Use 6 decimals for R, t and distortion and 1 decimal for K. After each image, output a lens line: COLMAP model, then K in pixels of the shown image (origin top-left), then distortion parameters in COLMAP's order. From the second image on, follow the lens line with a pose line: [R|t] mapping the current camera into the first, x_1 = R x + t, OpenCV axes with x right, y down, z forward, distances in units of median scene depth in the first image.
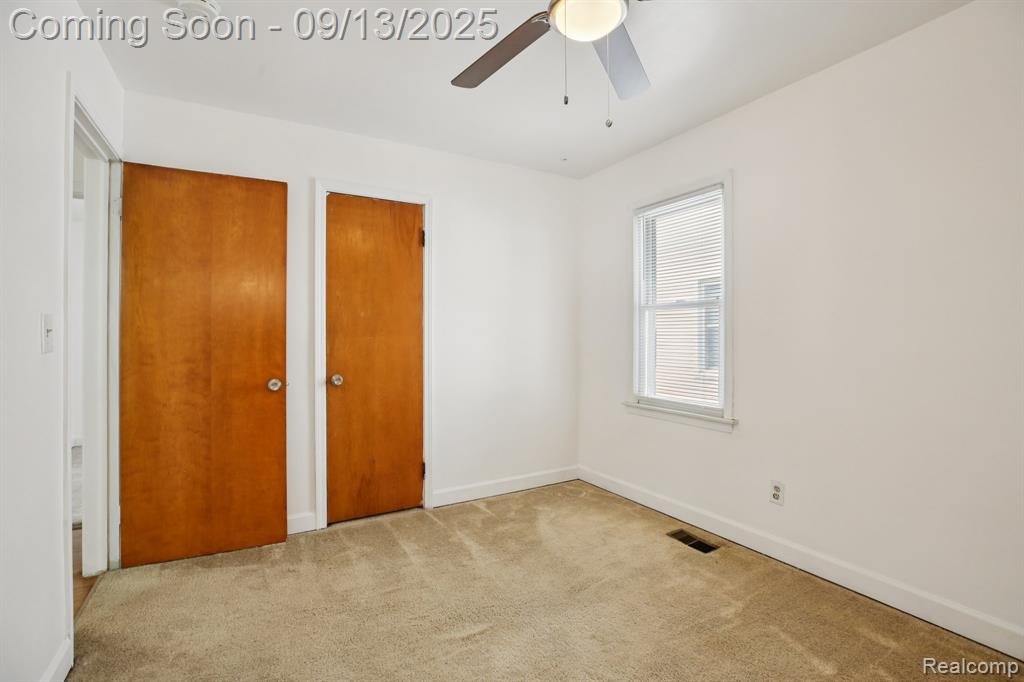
lens RADIAL K [[466.9, 0, 512.1], [0, 466.9, 336.1], [0, 0, 1]] dist [-0.031269, 0.005723]
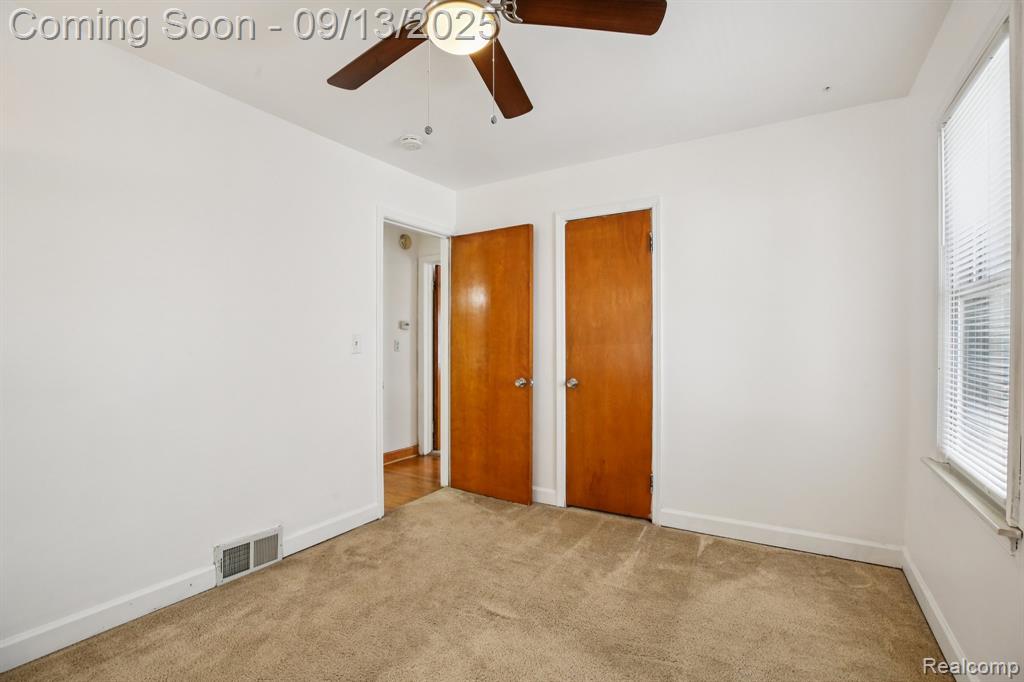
lens RADIAL K [[466.9, 0, 508.7], [0, 466.9, 348.1], [0, 0, 1]] dist [-0.031269, 0.005723]
pose [[0.487905, 0.009504, -0.872845, 0.561189], [0.001431, 0.999931, 0.011688, -0.005159], [0.872895, -0.006951, 0.487858, 0.301742]]
